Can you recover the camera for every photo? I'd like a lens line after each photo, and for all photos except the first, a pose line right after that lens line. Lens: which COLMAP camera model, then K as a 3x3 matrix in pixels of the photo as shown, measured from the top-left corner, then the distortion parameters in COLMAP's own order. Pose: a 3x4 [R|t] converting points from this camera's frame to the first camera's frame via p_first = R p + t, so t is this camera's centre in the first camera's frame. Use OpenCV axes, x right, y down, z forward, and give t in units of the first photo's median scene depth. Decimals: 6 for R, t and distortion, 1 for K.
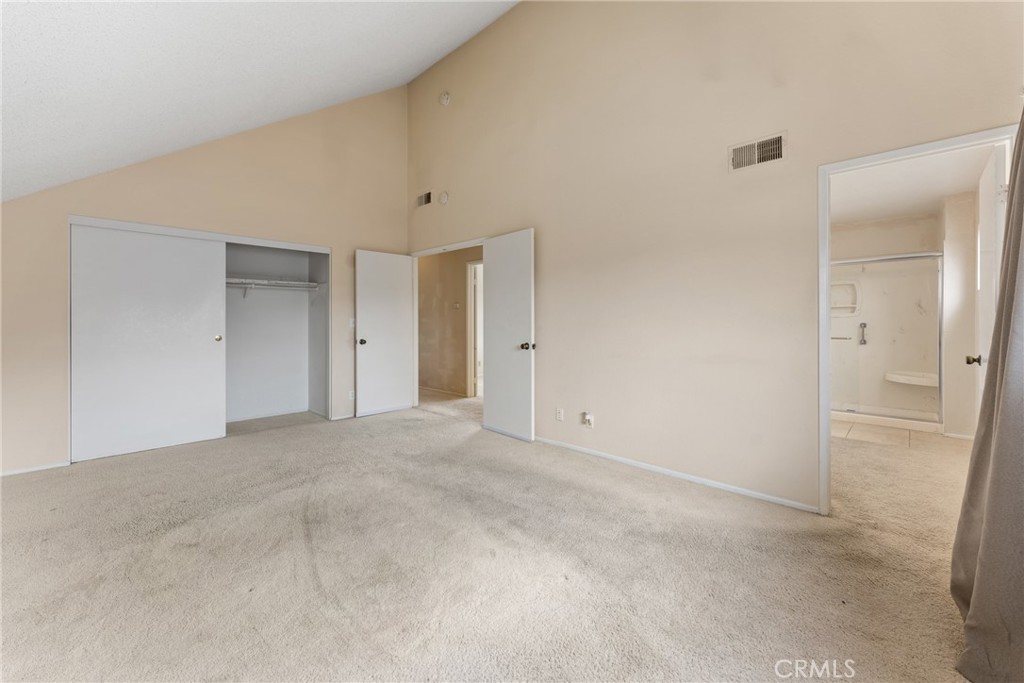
lens RADIAL K [[411.6, 0, 513.1], [0, 411.6, 324.5], [0, 0, 1]] dist [0.000799, 0.000027]
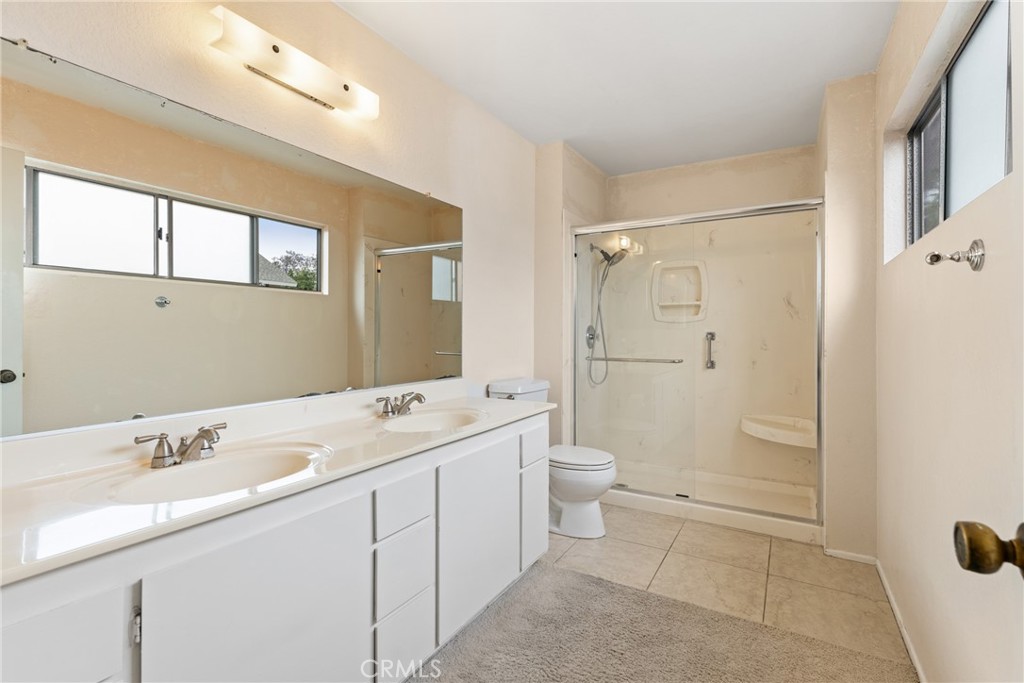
lens RADIAL K [[471.6, 0, 512.3], [0, 471.6, 333.6], [0, 0, 1]] dist [-0.000730, 0.000021]
pose [[0.973120, 0.000111, 0.230300, 0.471144], [0.000011, 1.000000, -0.000528, -0.001495], [-0.230300, 0.000517, 0.973119, 0.460205]]
